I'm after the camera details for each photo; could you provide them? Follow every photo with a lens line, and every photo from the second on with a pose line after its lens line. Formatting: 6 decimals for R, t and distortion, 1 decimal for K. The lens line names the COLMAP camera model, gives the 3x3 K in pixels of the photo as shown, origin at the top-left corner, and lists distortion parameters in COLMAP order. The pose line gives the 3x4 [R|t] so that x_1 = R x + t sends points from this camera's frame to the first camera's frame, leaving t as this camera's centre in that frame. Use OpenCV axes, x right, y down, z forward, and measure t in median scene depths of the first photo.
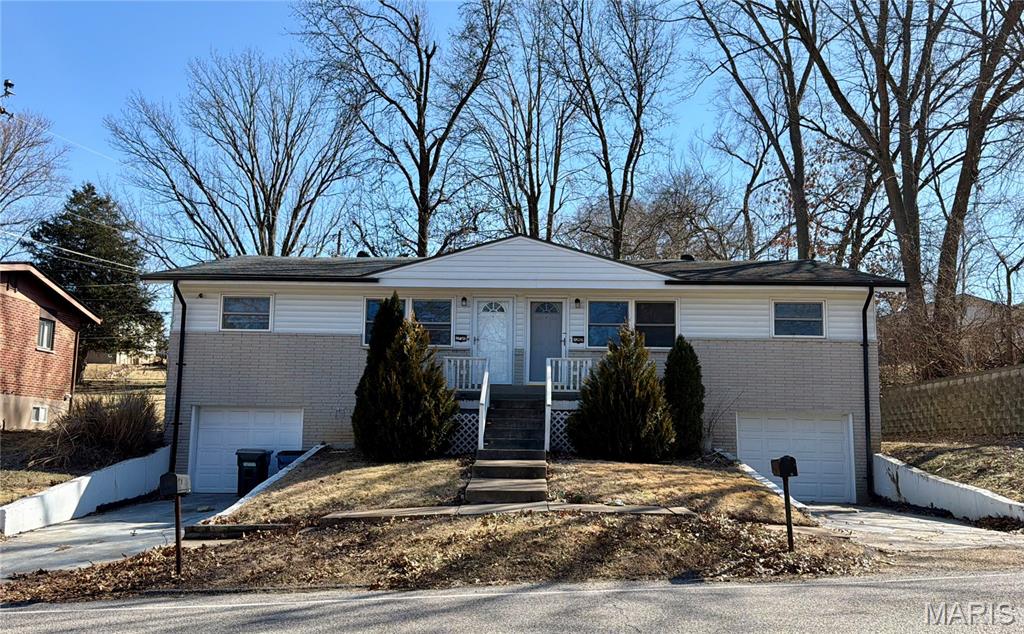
lens RADIAL K [[930.3, 0, 512.0], [0, 930.3, 317.0], [0, 0, 1]] dist [0.004021, -0.002105]
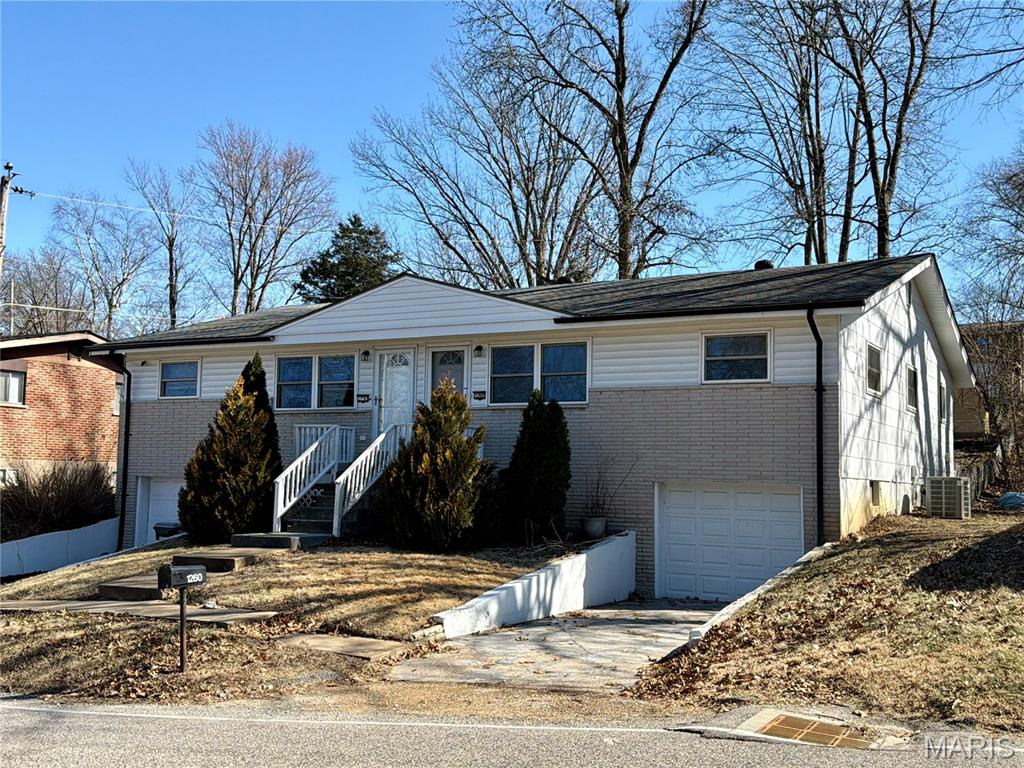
lens RADIAL K [[1156.3, 0, 512.0], [0, 1156.3, 384.0], [0, 0, 1]] dist [-0.001488, -0.005985]
pose [[0.892601, -0.039838, -0.449084, 0.547629], [0.062506, 0.997404, 0.035760, -0.020349], [0.446493, -0.059990, 0.892774, 0.098159]]
